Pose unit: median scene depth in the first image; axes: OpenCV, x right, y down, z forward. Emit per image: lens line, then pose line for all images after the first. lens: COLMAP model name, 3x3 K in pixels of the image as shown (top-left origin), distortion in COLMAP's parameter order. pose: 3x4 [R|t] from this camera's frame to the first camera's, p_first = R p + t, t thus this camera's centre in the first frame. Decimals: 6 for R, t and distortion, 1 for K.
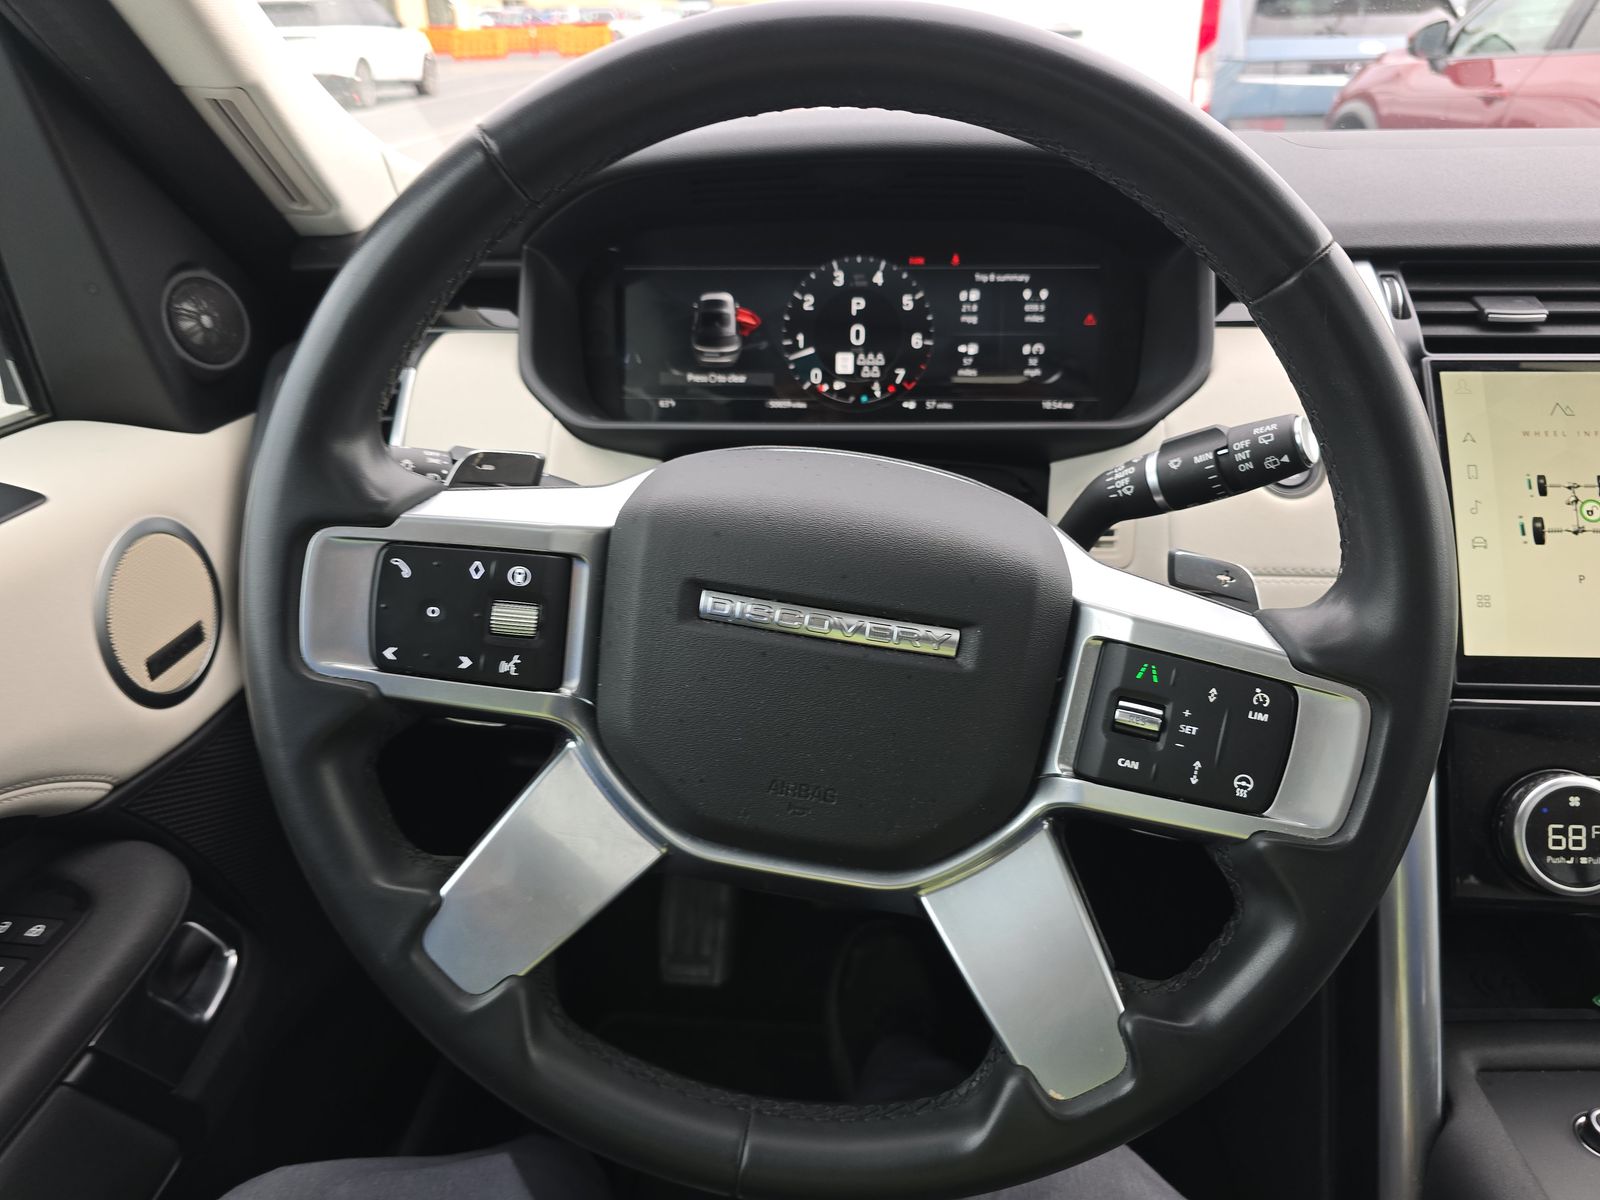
lens RADIAL K [[1072.3, 0, 812.7], [0, 1072.3, 637.0], [0, 0, 1]] dist [0.017092, -0.011355]
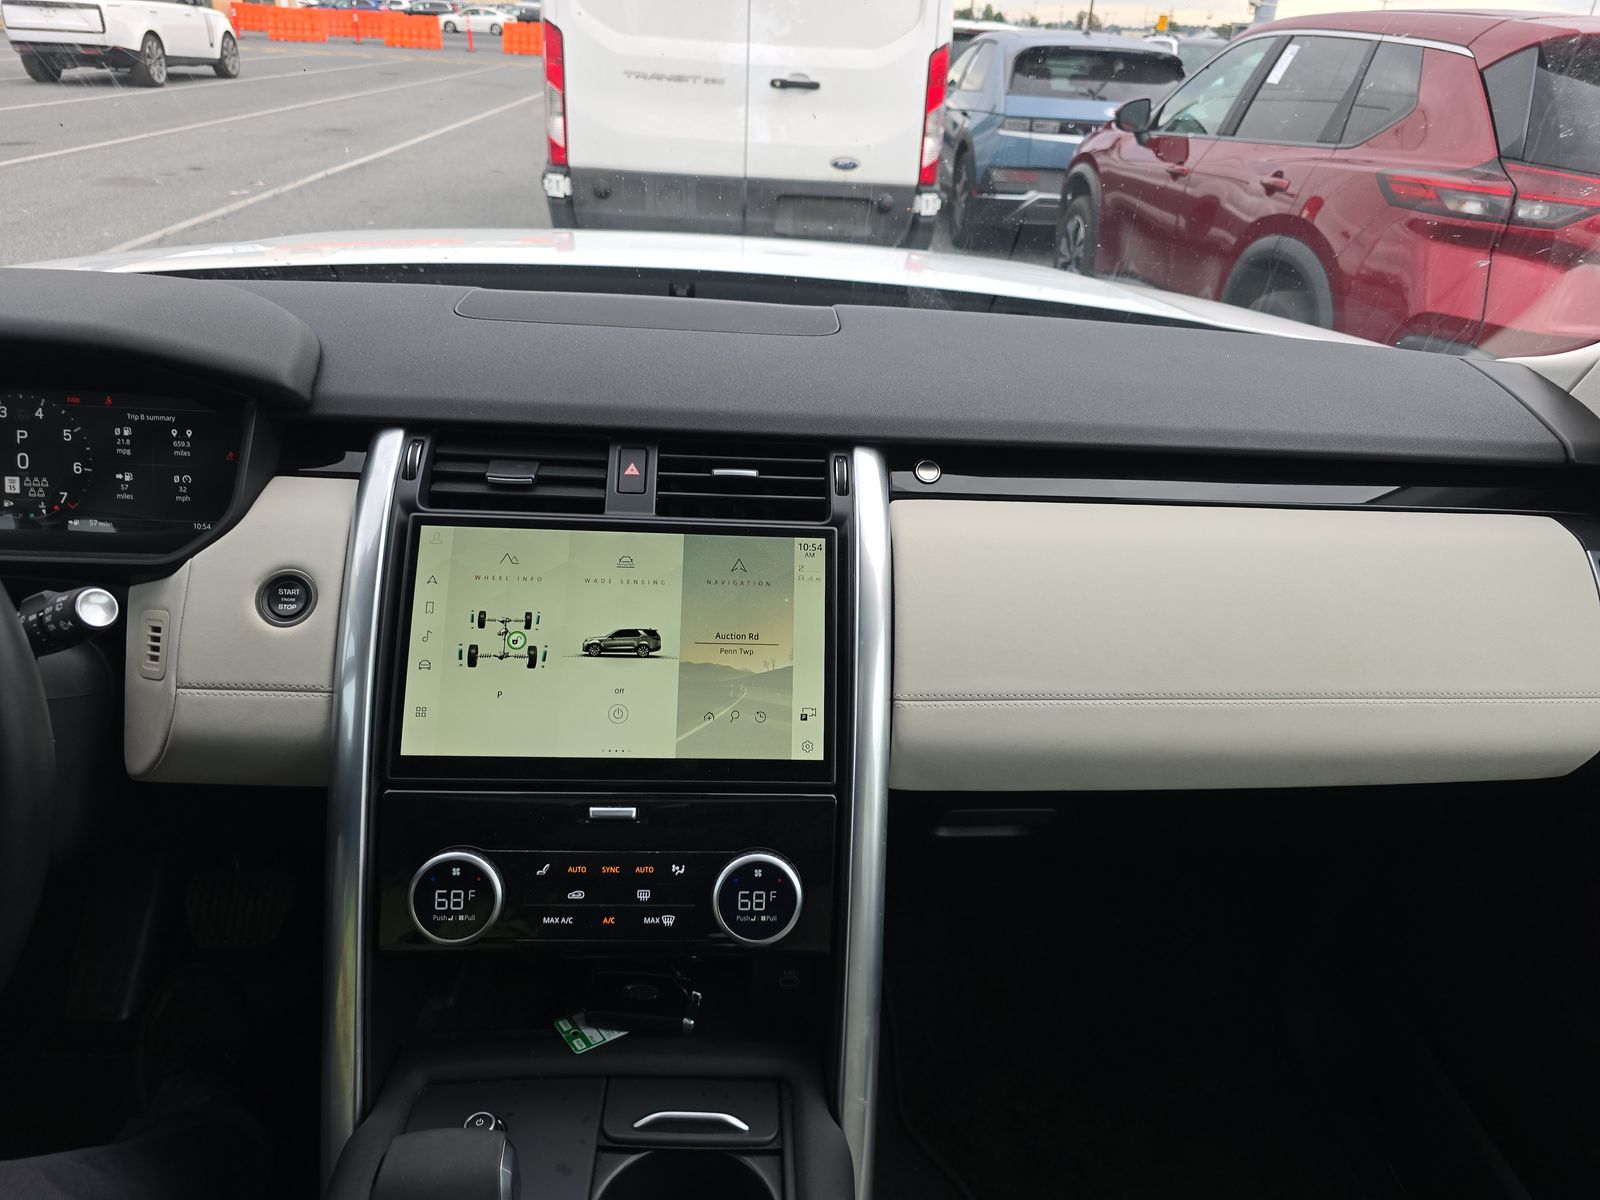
lens RADIAL K [[1072.3, 0, 834.9], [0, 1072.3, 622.4], [0, 0, 1]] dist [0.017092, -0.011355]
pose [[0.990550, 0.010050, 0.136780, 0.748807], [-0.008128, 0.999860, -0.014607, -0.099762], [-0.136908, 0.013357, 0.990494, -0.258414]]
